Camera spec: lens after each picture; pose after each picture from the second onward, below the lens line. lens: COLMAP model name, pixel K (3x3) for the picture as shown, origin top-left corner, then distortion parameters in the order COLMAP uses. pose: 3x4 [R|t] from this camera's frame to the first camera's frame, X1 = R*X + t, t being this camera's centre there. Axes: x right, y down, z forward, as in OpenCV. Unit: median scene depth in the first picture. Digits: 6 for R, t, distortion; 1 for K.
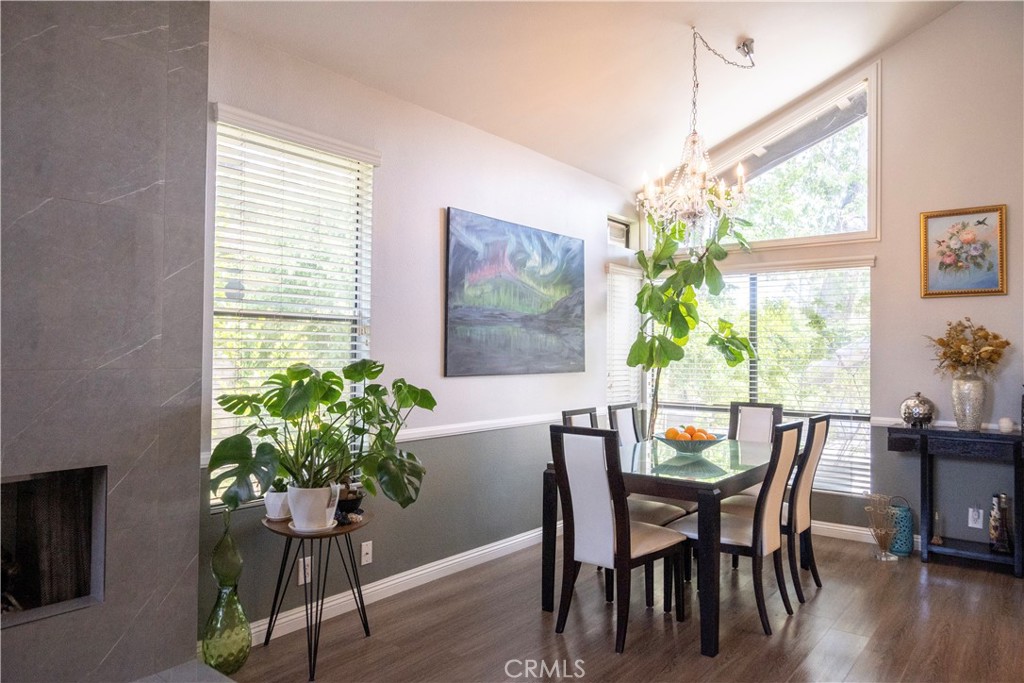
lens RADIAL K [[696.5, 0, 512.0], [0, 696.5, 341.5], [0, 0, 1]] dist [-0.007017, 0.002195]
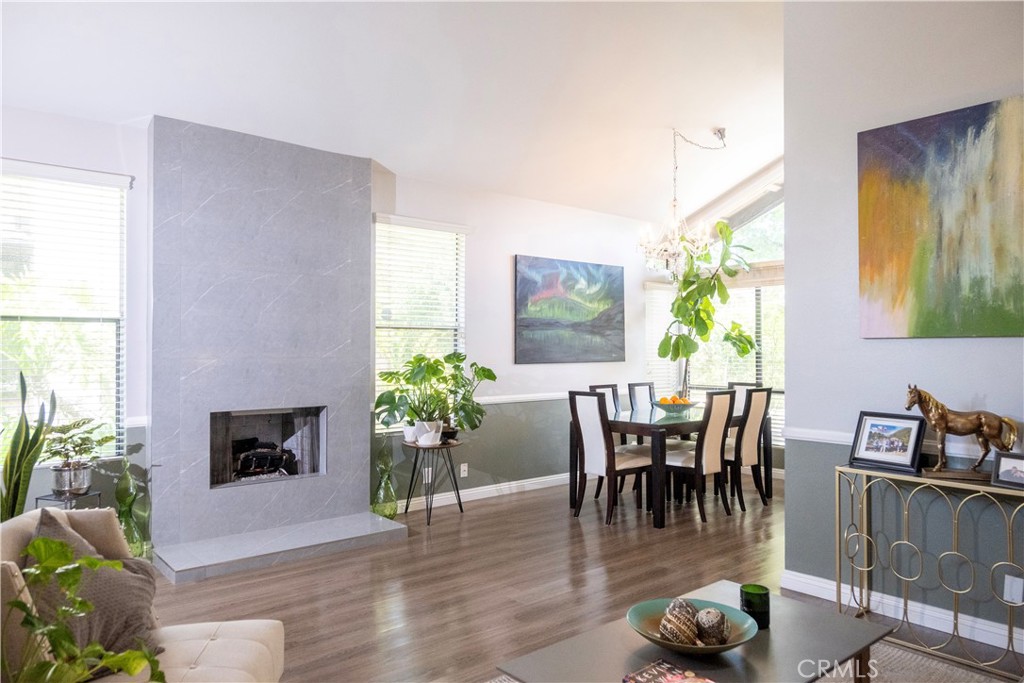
lens RADIAL K [[696.5, 0, 512.0], [0, 696.5, 341.5], [0, 0, 1]] dist [-0.007017, 0.002195]
pose [[0.979004, -0.012312, -0.203468, 0.240698], [0.012771, 0.999918, 0.000939, -0.000880], [0.203440, -0.003518, 0.979081, -0.589431]]
